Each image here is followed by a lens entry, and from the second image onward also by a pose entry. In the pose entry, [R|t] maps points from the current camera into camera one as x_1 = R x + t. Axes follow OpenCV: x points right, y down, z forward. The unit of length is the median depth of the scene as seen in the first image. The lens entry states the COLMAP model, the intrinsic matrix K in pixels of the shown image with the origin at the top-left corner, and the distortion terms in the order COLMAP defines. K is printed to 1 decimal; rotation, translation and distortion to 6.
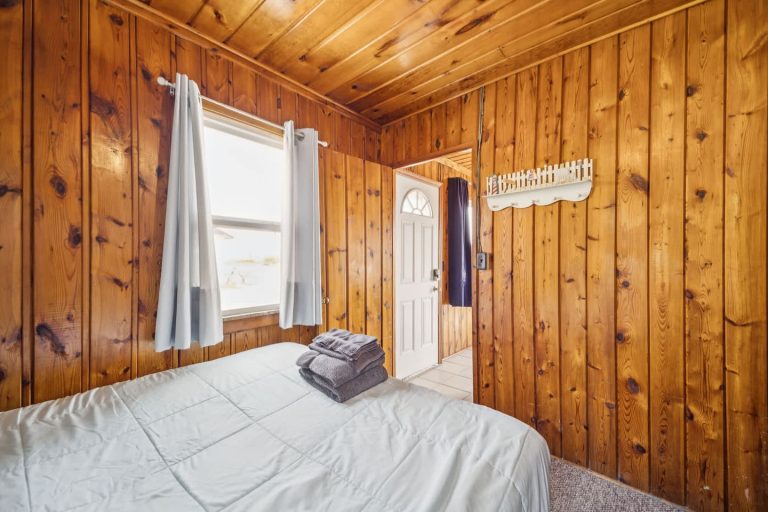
lens RADIAL K [[301.2, 0, 378.0], [0, 301.2, 259.5], [0, 0, 1]] dist [0.015956, -0.000992]
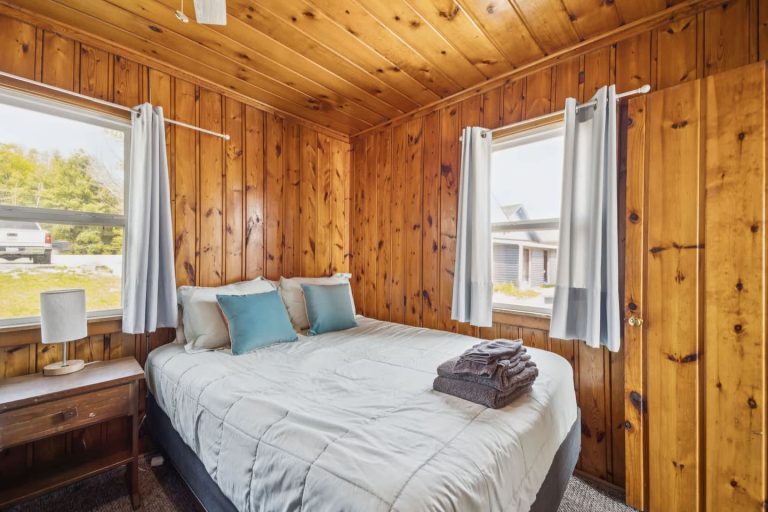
lens RADIAL K [[301.2, 0, 379.0], [0, 301.2, 257.3], [0, 0, 1]] dist [0.015956, -0.000992]
pose [[-0.017475, 0.001592, -0.999846, 0.591763], [-0.006704, 0.999976, 0.001709, -0.006590], [0.999825, 0.006732, -0.017464, 0.487477]]
